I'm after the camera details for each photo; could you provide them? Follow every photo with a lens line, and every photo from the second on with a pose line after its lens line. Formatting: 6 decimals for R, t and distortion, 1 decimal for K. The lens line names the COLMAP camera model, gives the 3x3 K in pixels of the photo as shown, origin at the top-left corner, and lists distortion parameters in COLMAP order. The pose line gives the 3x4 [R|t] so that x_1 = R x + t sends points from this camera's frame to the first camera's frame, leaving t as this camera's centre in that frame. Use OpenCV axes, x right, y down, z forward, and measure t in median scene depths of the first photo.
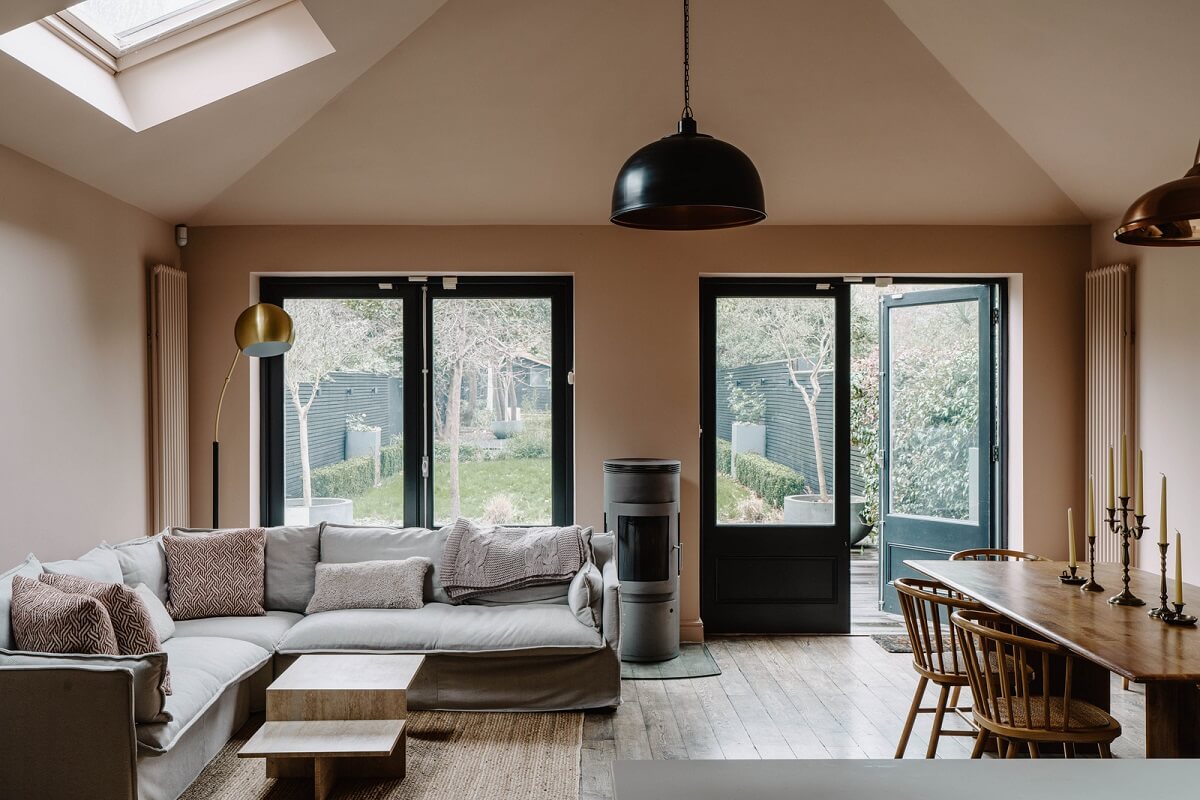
lens RADIAL K [[1118.3, 0, 600.0], [0, 1118.3, 400.0], [0, 0, 1]] dist [-0.000930, 0.003714]
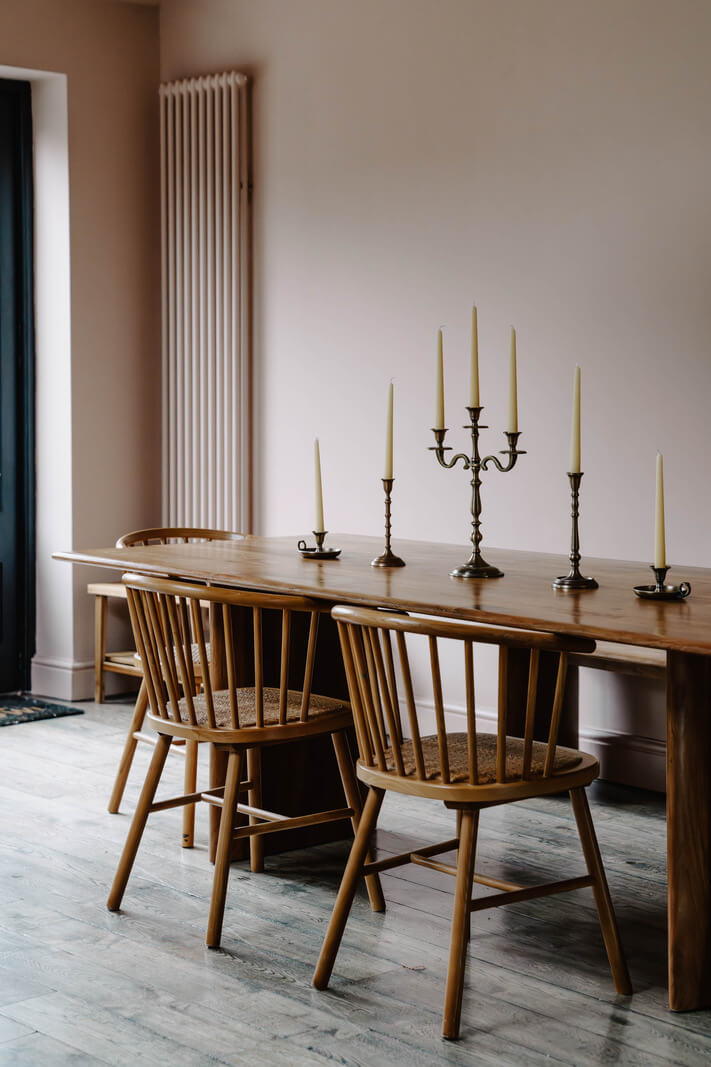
lens RADIAL K [[1707.7, 0, 355.7], [0, 1707.7, 532.8], [0, 0, 1]] dist [0.019868, 0.055661]
pose [[0.713366, -0.061146, 0.698119, -0.240856], [-0.002092, 0.995996, 0.089374, 0.069917], [-0.700788, -0.065217, 0.710382, 0.355926]]
